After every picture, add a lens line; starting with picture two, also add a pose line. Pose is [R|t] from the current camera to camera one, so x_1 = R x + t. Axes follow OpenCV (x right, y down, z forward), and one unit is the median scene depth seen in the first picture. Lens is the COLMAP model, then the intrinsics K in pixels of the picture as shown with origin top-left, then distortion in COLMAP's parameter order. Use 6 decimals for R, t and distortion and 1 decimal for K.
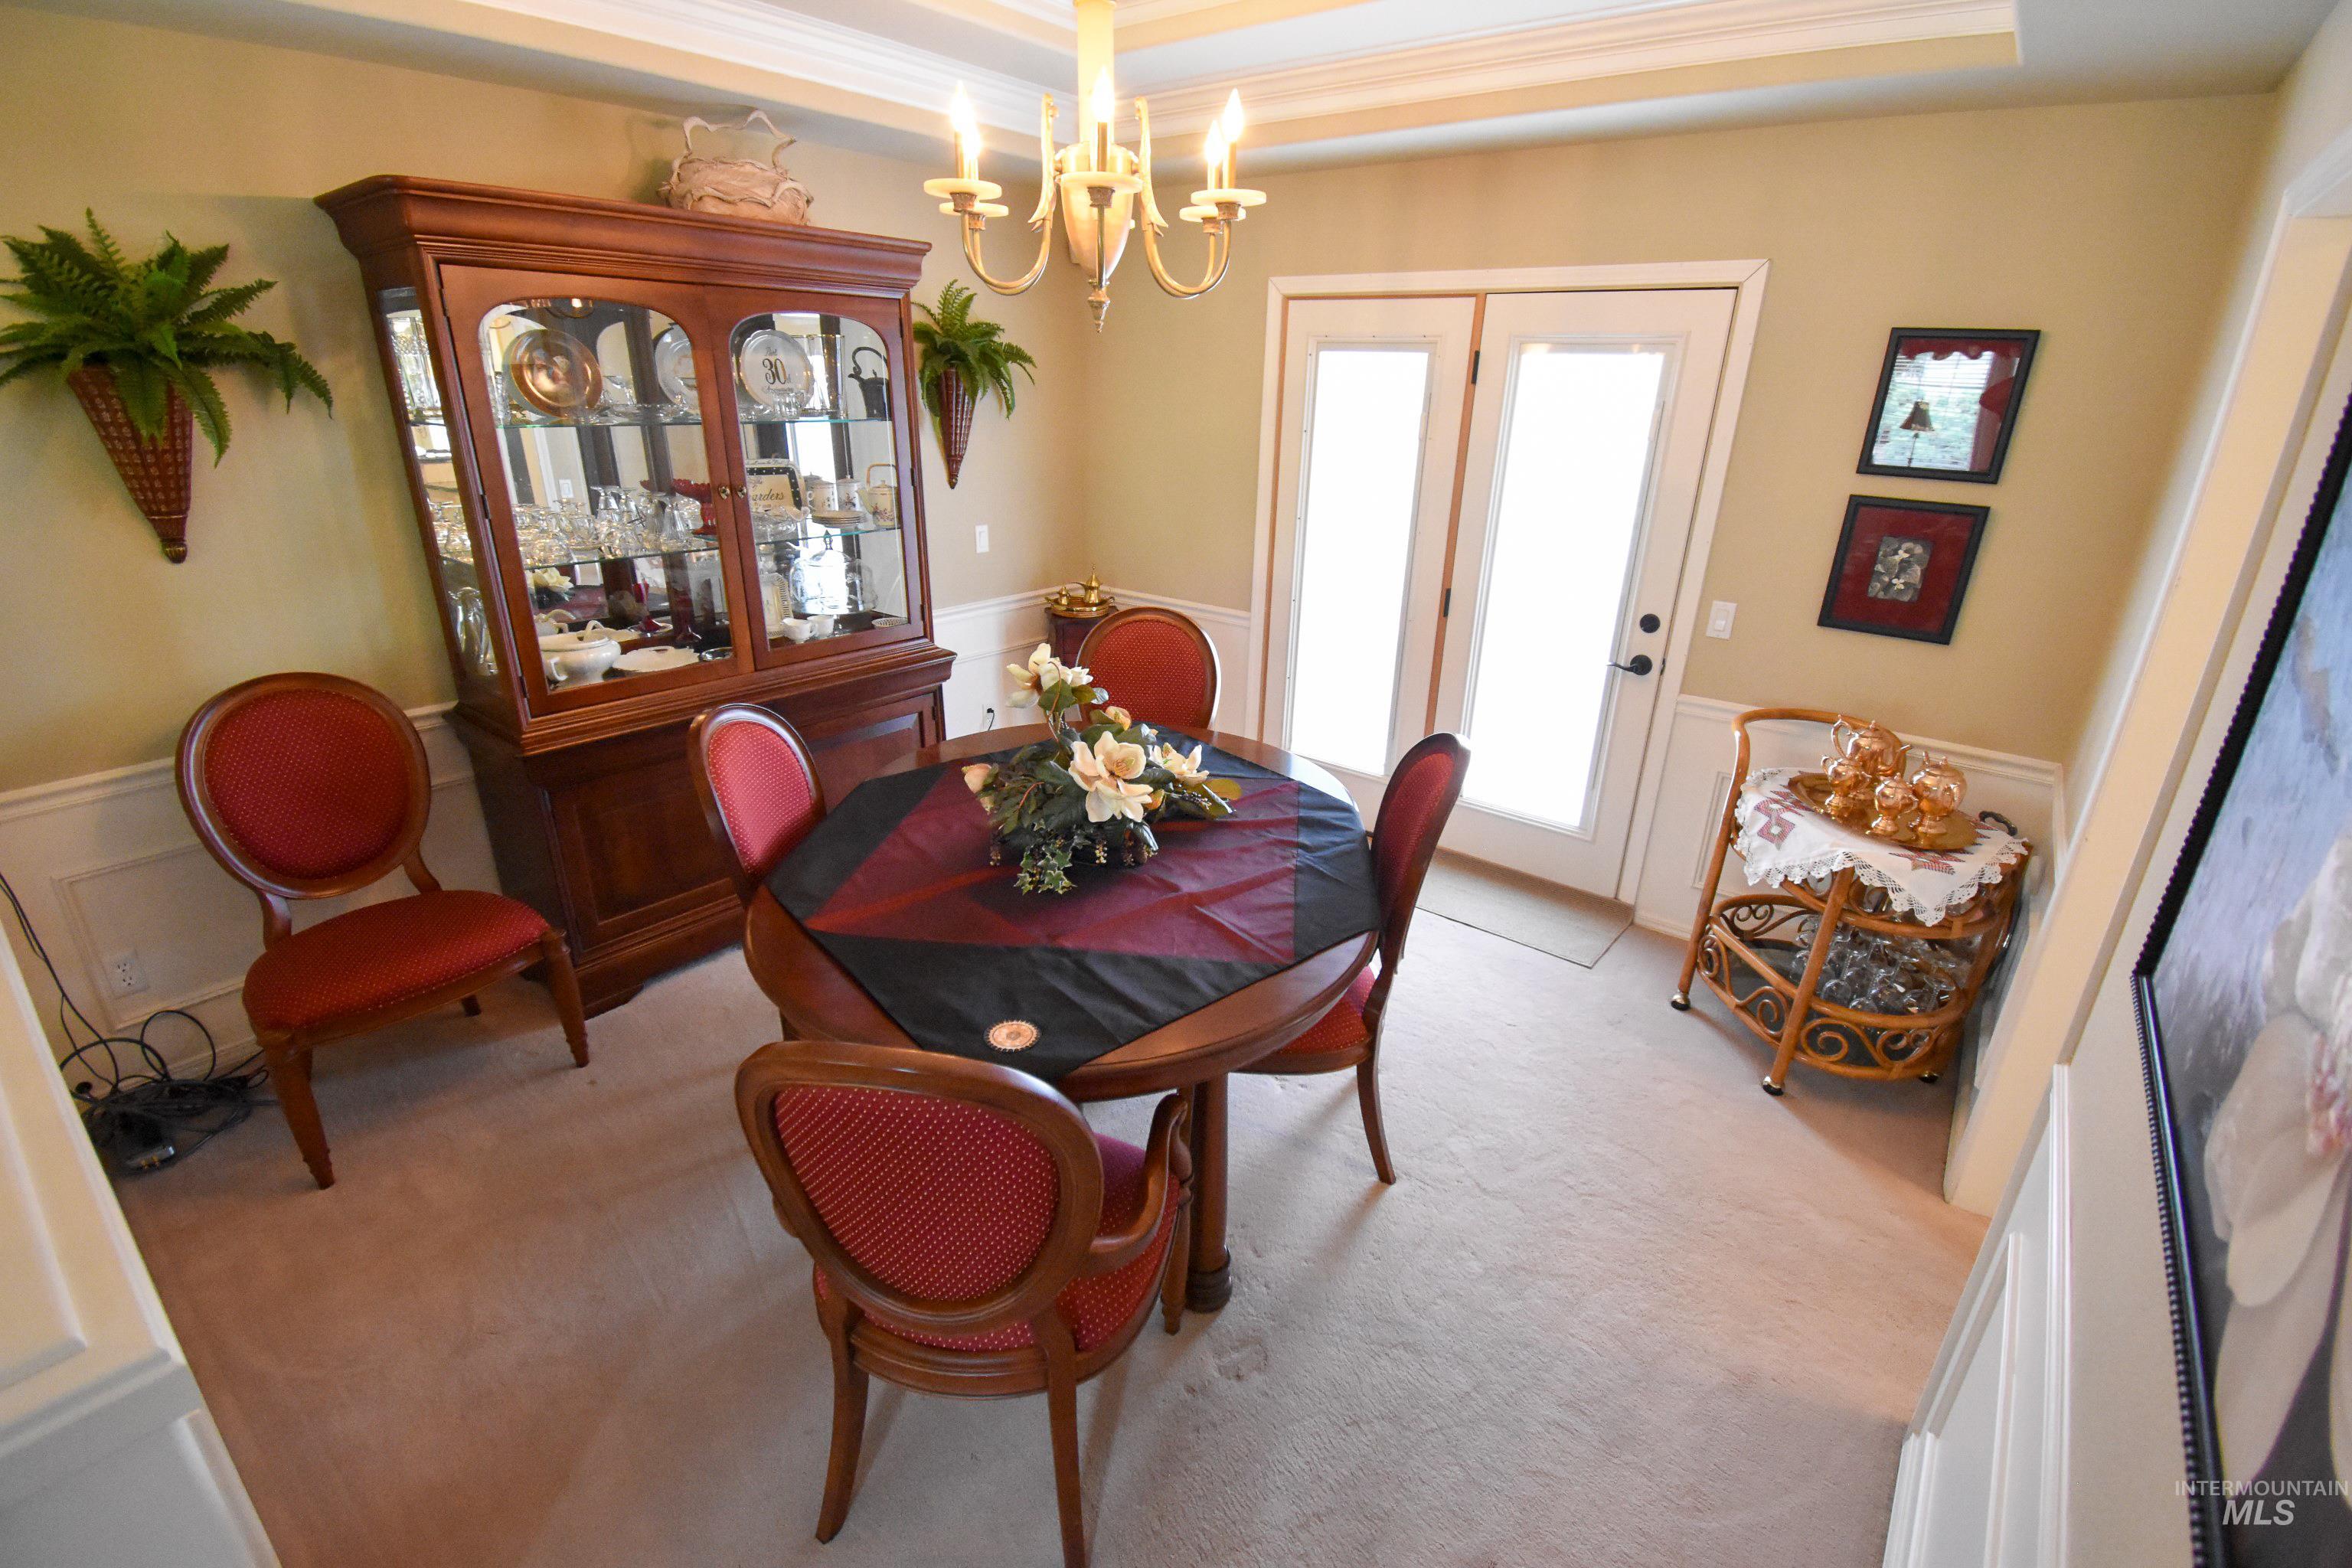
lens RADIAL K [[1024.7, 0, 1176.0], [0, 1024.7, 784.9], [0, 0, 1]] dist [-0.012733, -0.000754]
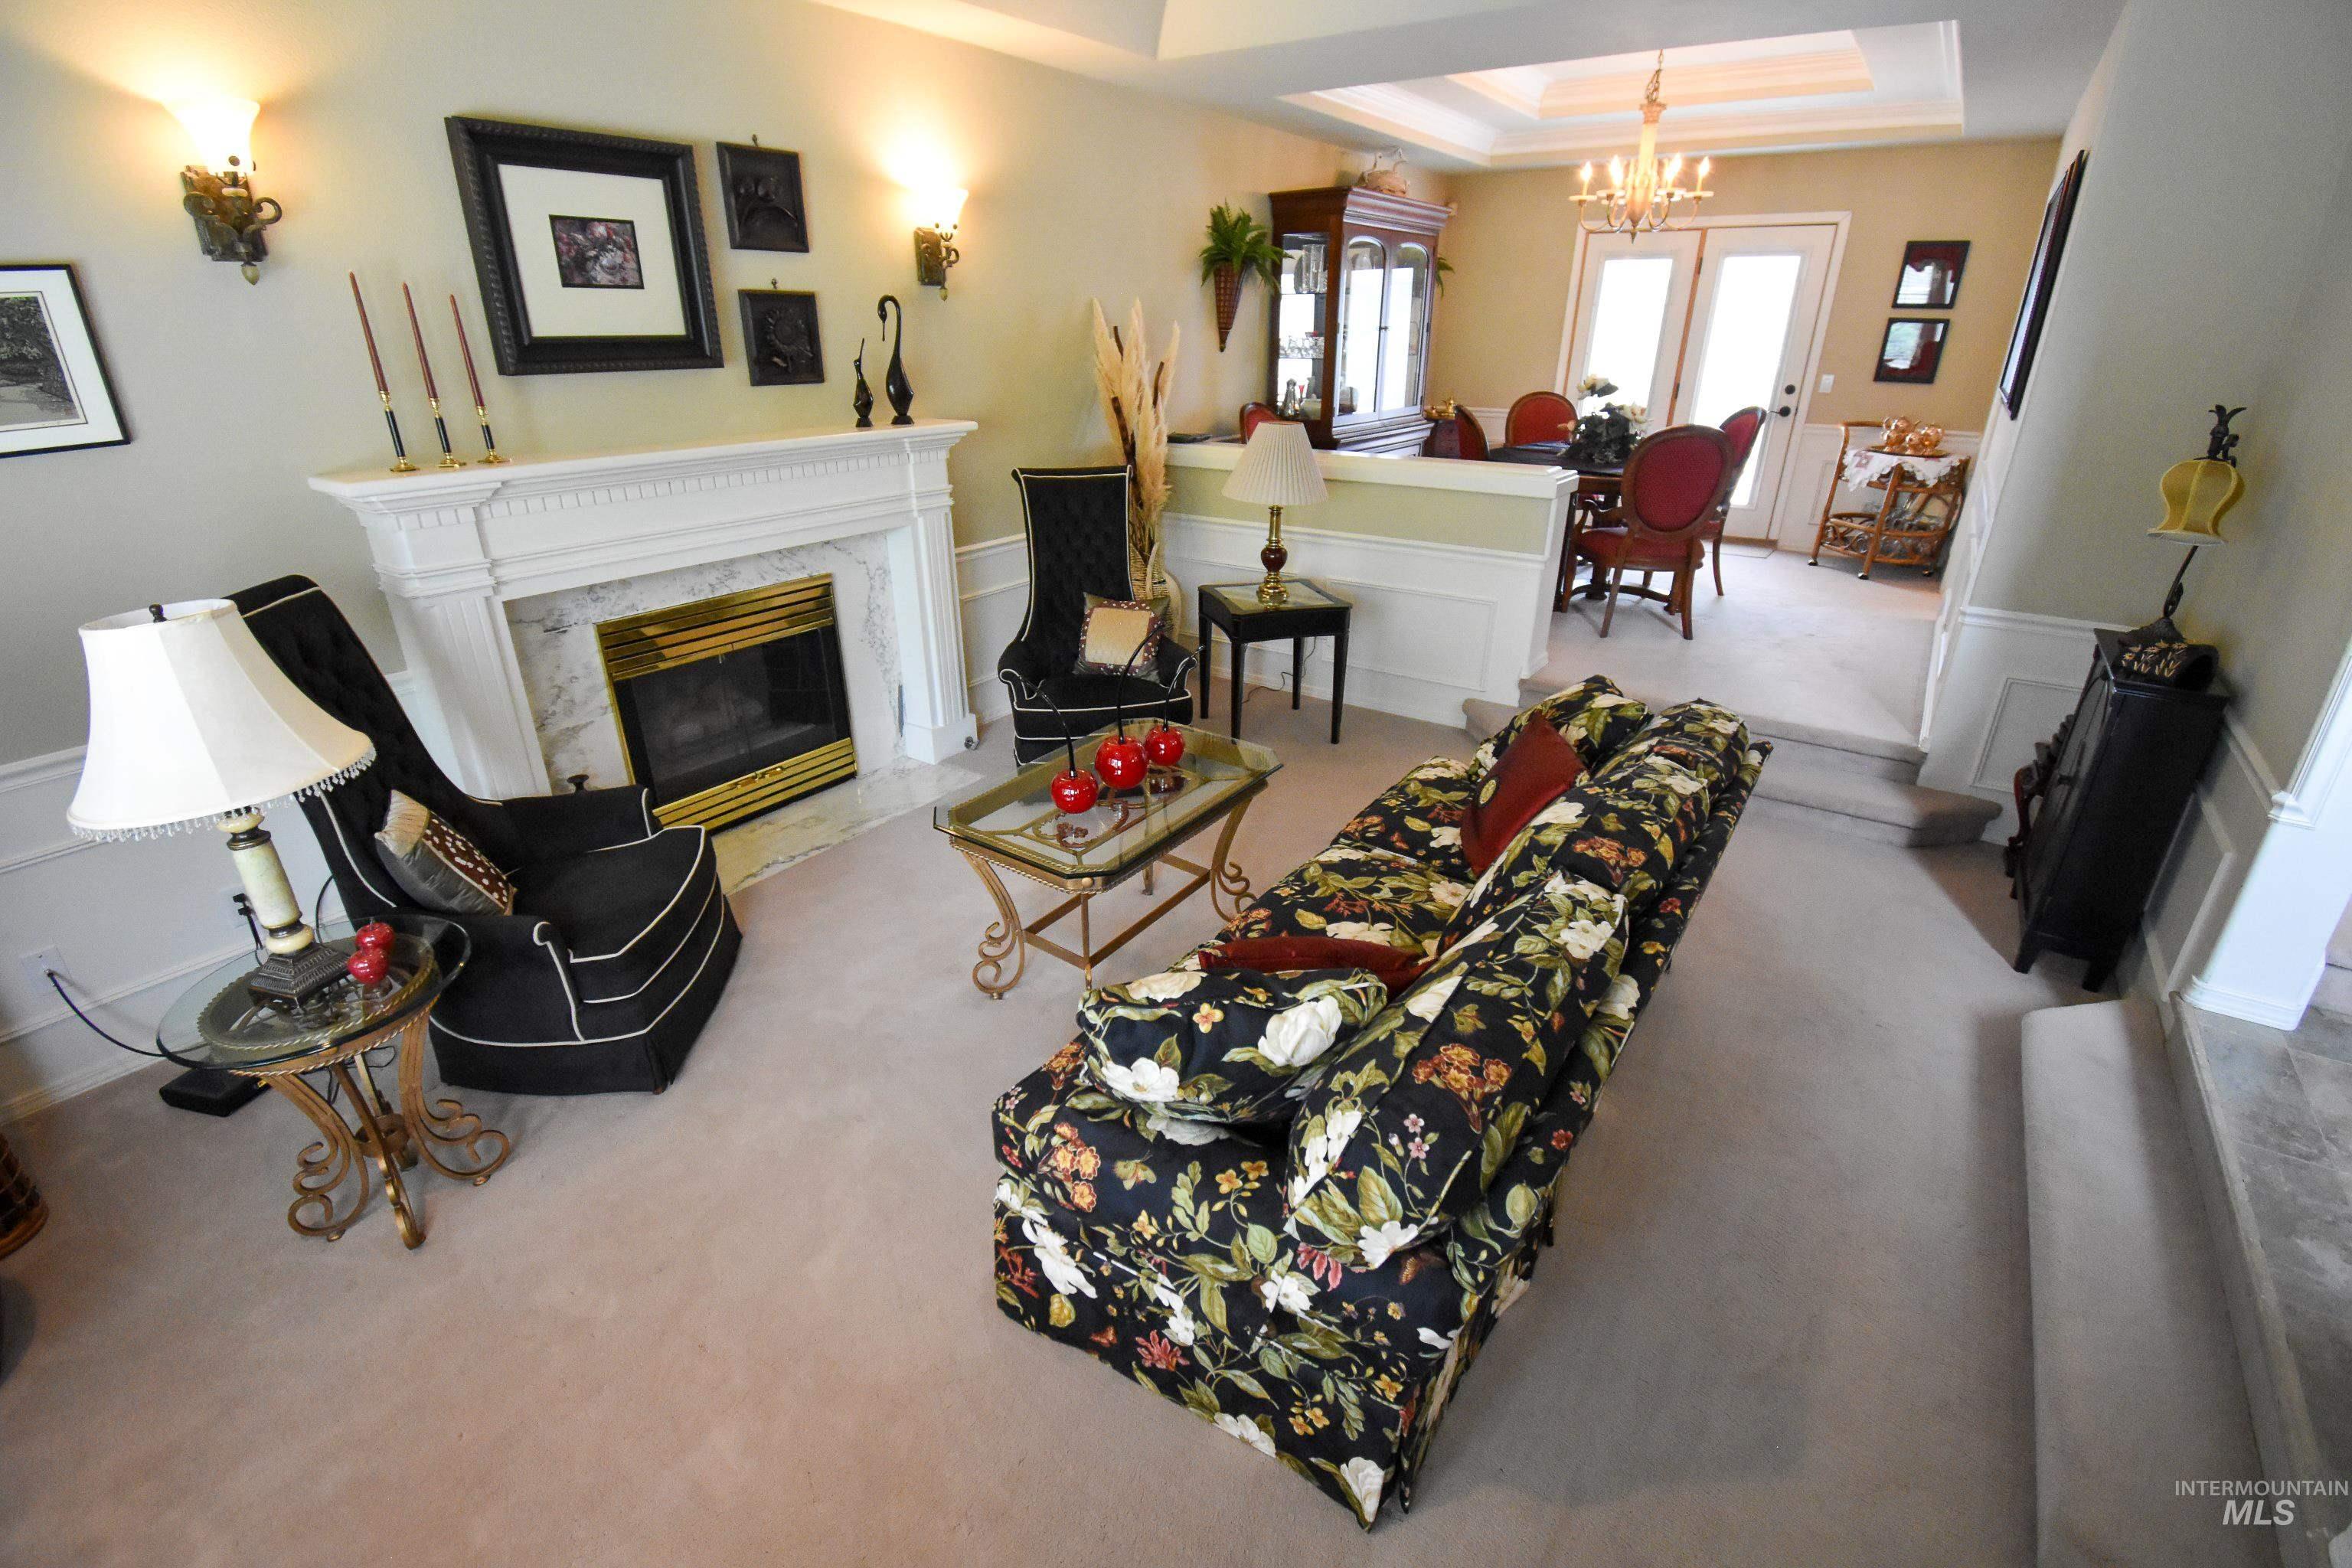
lens RADIAL K [[1039.9, 0, 1179.2], [0, 1039.9, 780.4], [0, 0, 1]] dist [0.017103, -0.024820]
pose [[0.997516, -0.043095, 0.055720, -1.053624], [0.041076, 0.998474, 0.036901, 0.575387], [-0.057225, -0.034521, 0.997764, -1.214368]]
